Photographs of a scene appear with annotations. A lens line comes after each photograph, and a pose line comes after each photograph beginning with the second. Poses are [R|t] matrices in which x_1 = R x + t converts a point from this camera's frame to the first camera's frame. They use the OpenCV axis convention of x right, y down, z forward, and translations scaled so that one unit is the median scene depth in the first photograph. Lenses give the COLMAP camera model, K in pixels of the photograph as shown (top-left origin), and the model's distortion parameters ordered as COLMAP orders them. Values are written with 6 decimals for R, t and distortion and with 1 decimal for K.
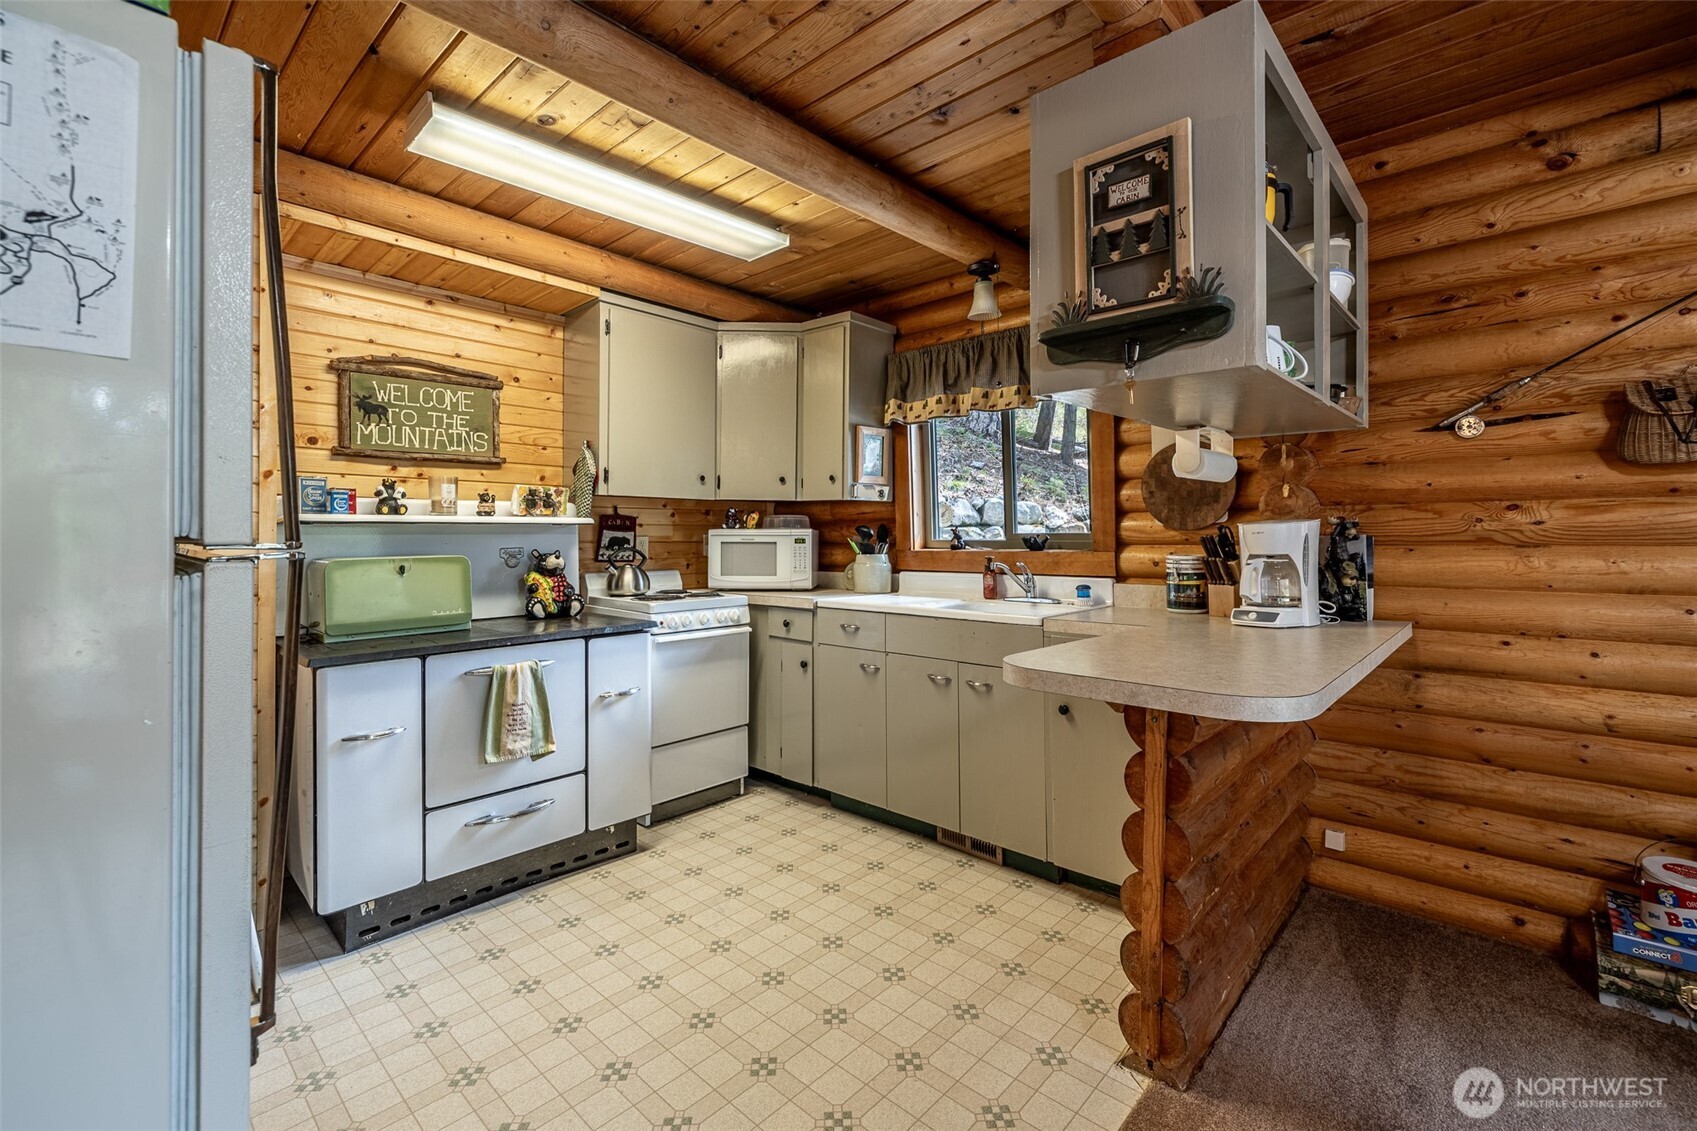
lens RADIAL K [[752.3, 0, 864.2], [0, 752.3, 534.7], [0, 0, 1]] dist [0.002773, -0.000025]
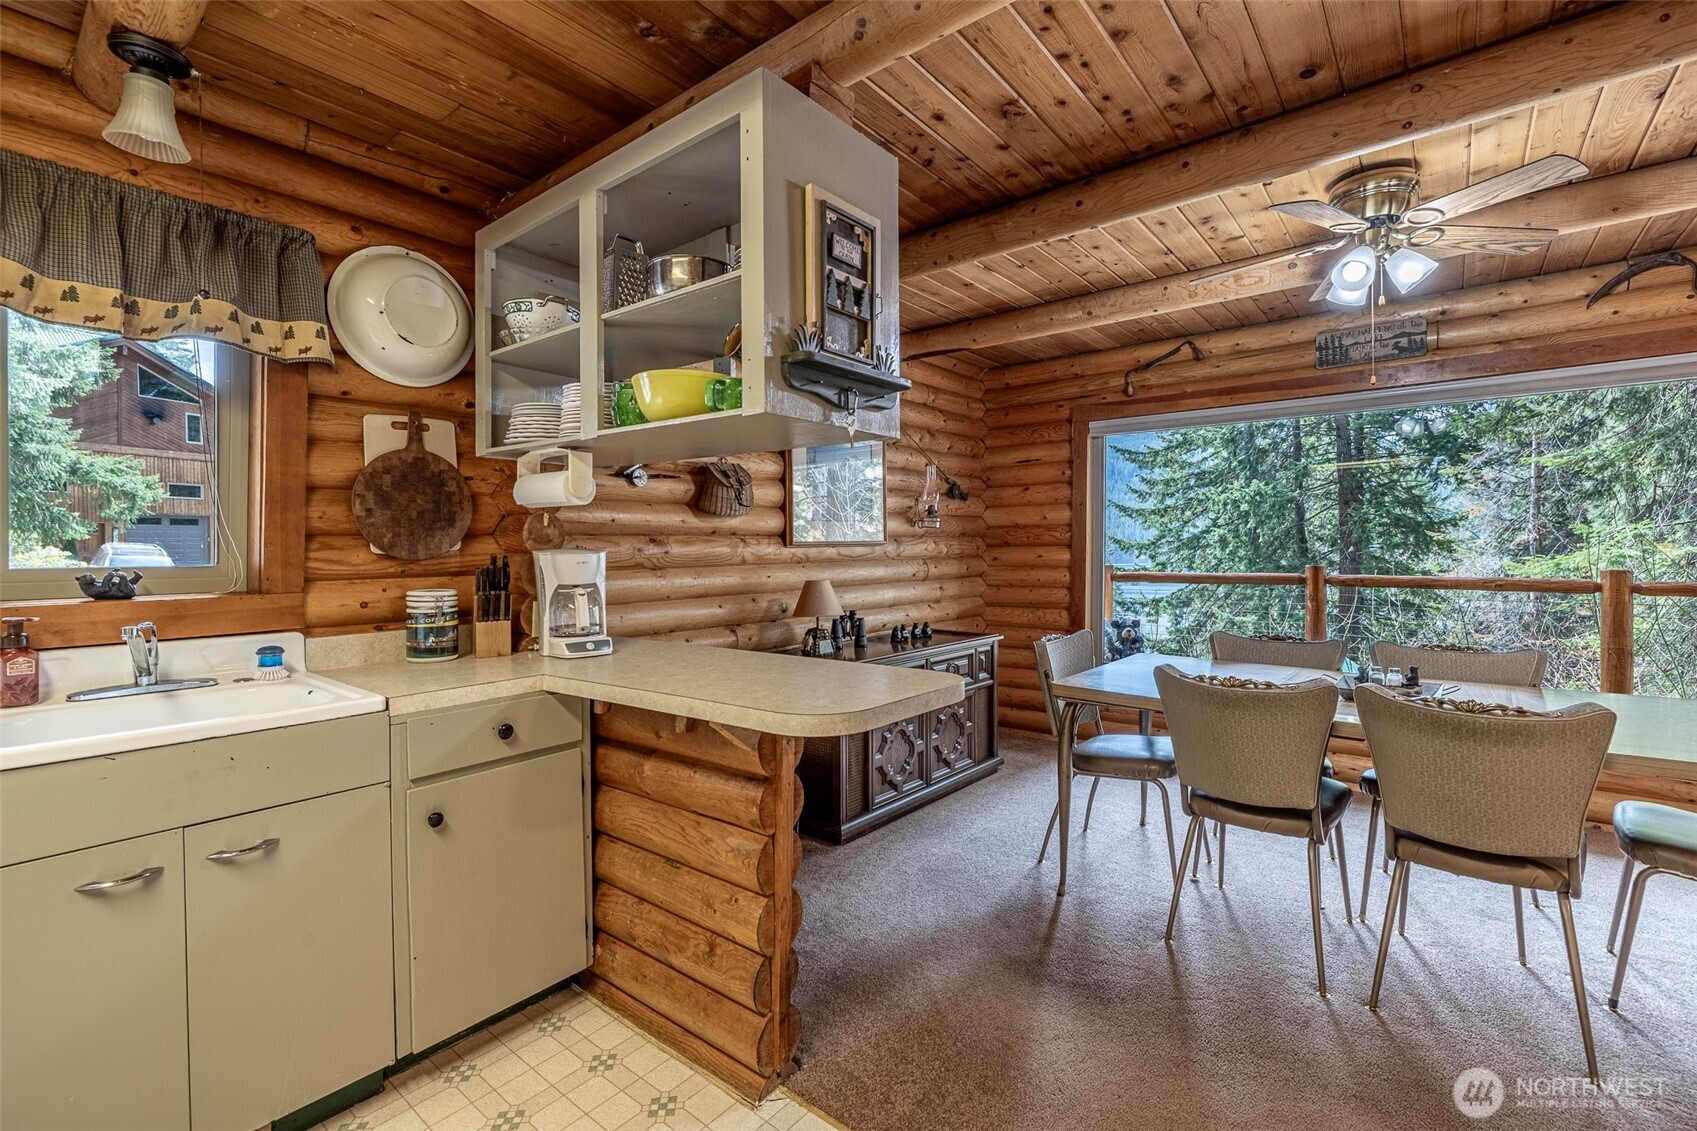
lens RADIAL K [[752.3, 0, 847.2], [0, 752.3, 555.1], [0, 0, 1]] dist [0.002773, -0.000025]
pose [[-0.052287, -0.005775, 0.998615, -0.438234], [0.003510, 0.999976, 0.005967, -0.015800], [-0.998626, 0.003817, -0.052265, 0.635746]]
